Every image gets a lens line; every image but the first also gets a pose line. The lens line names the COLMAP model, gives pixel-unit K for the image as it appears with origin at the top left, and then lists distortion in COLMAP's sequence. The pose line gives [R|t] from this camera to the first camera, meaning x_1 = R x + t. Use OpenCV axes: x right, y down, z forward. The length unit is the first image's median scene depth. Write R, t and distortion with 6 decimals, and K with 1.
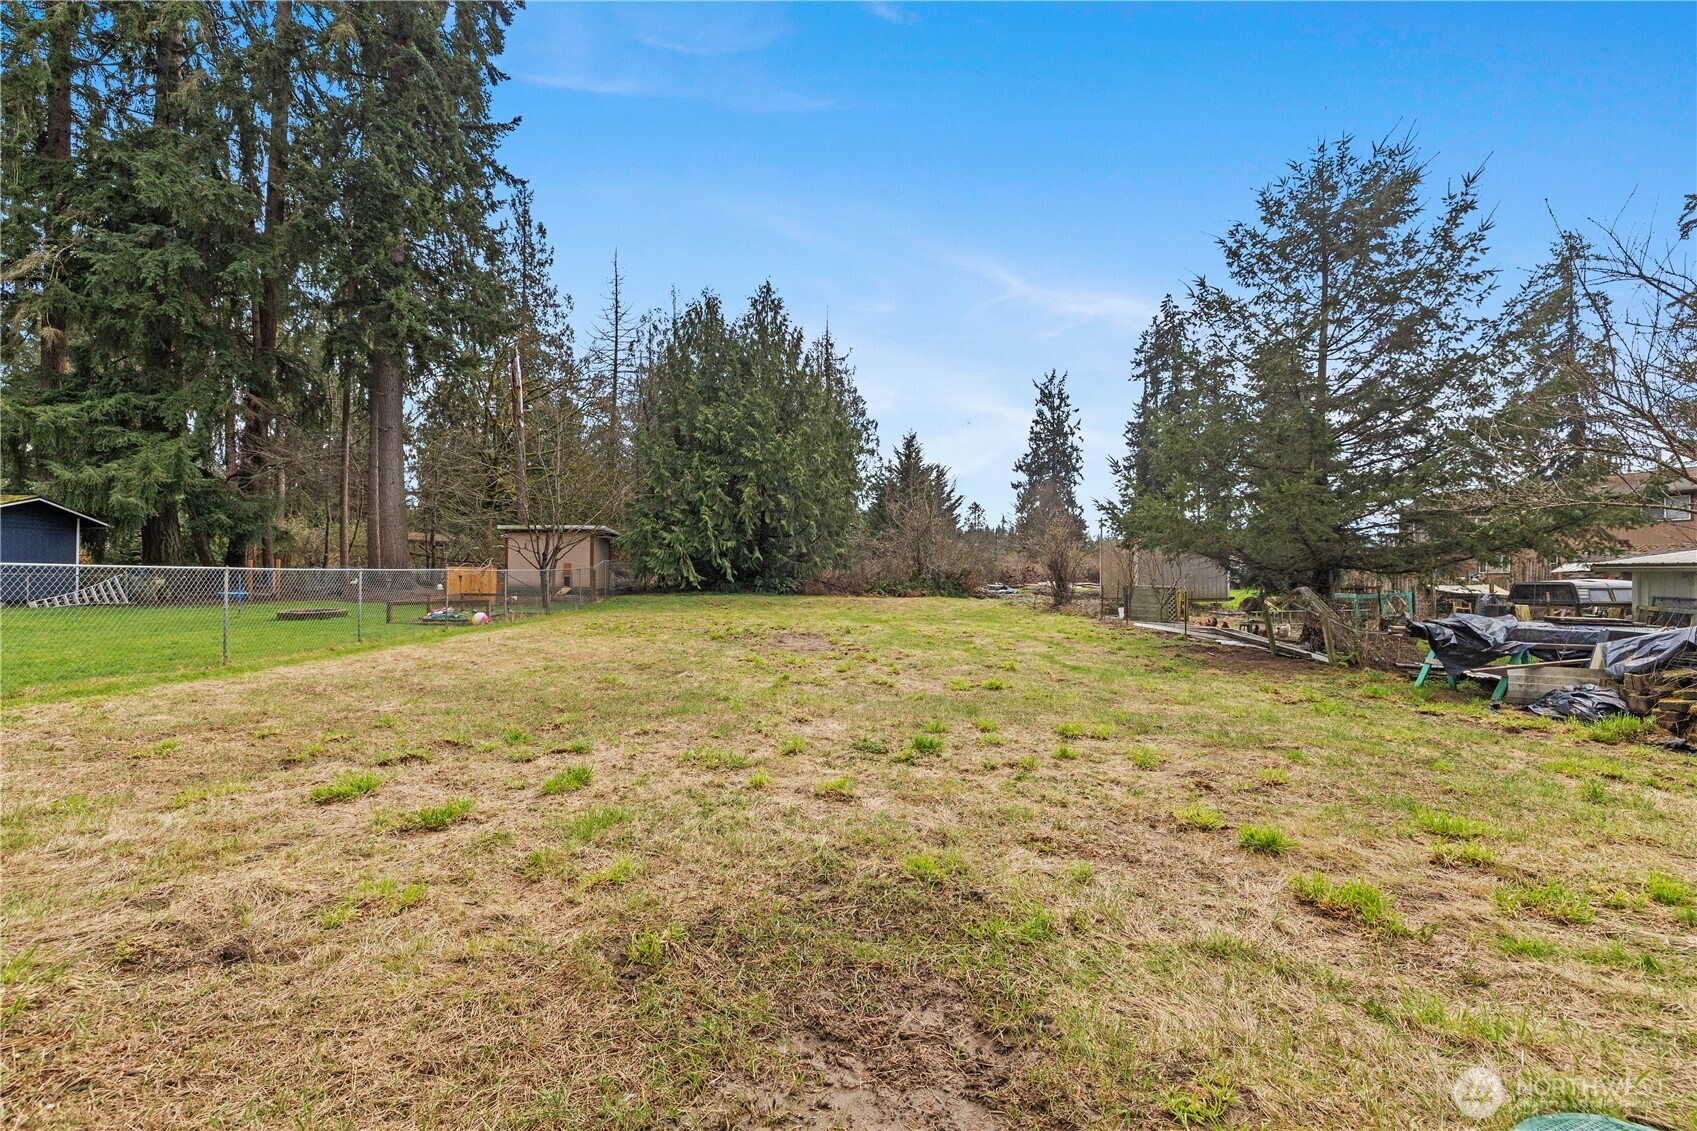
lens RADIAL K [[699.0, 0, 848.5], [0, 699.0, 565.5], [0, 0, 1]] dist [-0.006010, -0.000305]
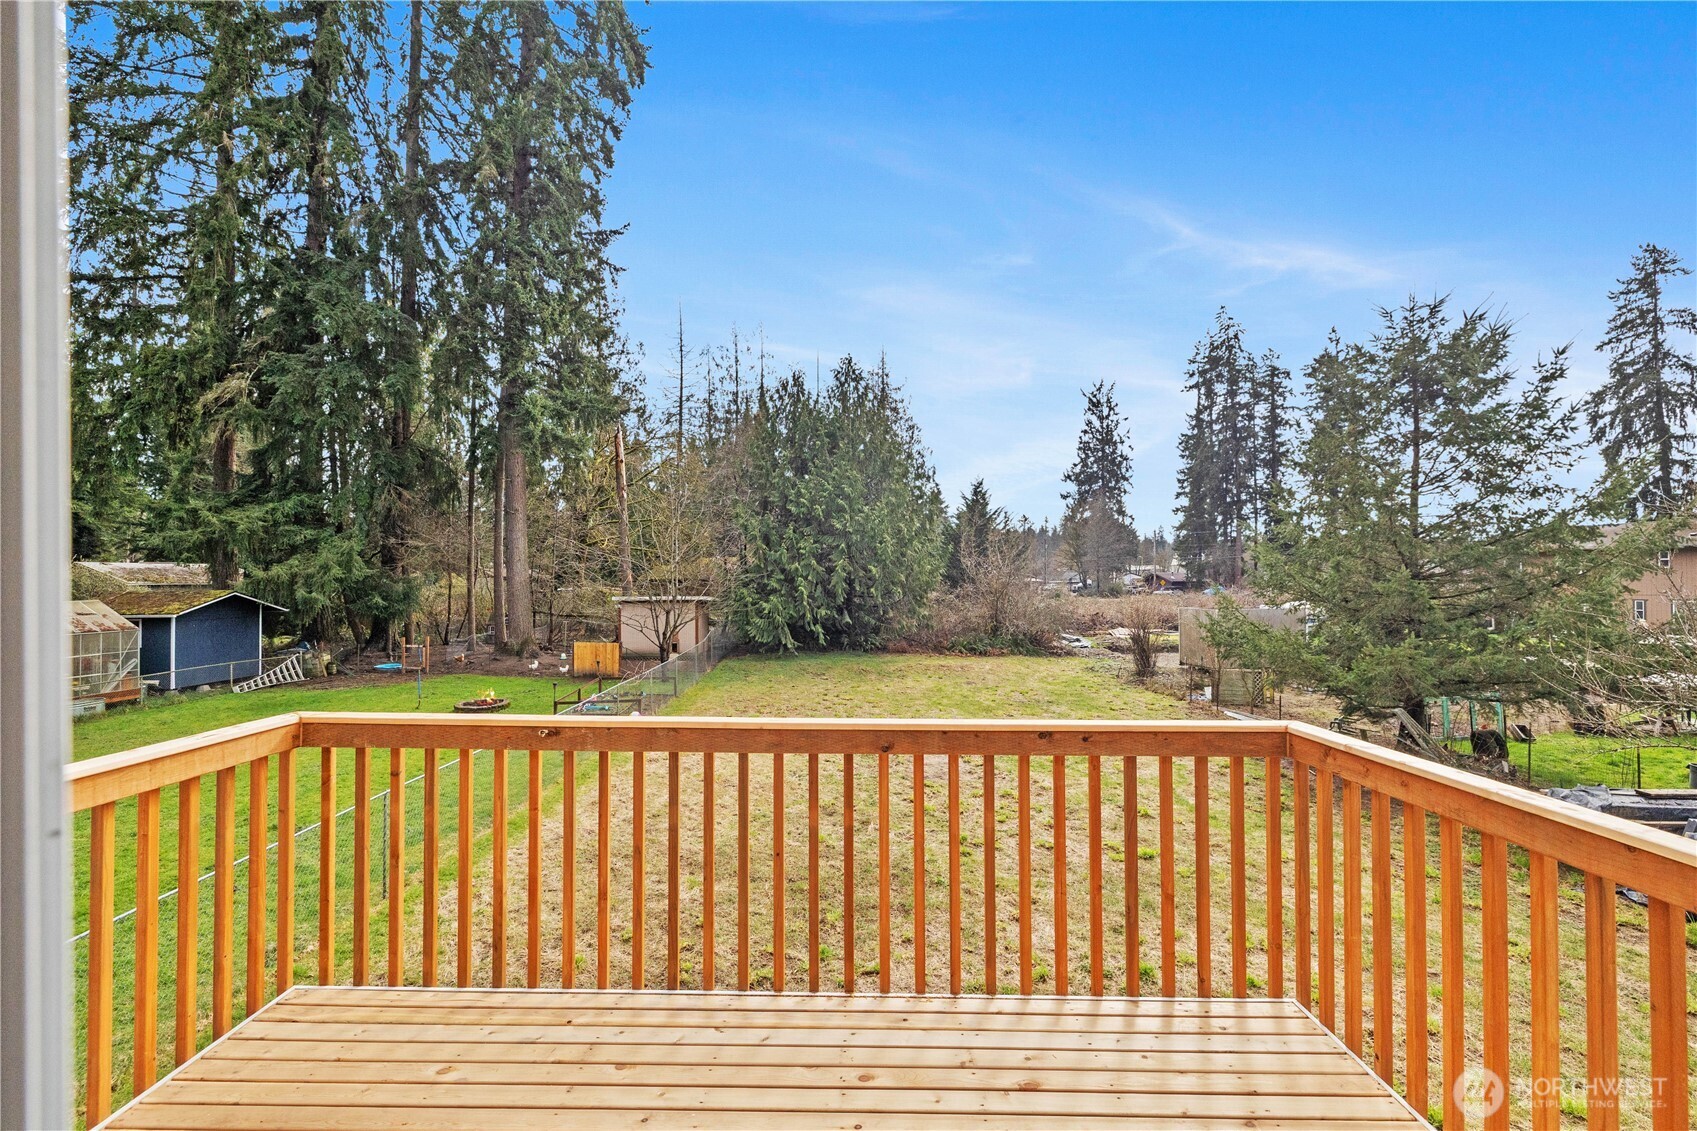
lens RADIAL K [[699.0, 0, 848.5], [0, 699.0, 565.5], [0, 0, 1]] dist [-0.006010, -0.000305]
pose [[0.998299, -0.009951, -0.057451, -0.059465], [0.009884, 0.999950, -0.001440, -0.085149], [0.057462, 0.000870, 0.998347, -0.056687]]
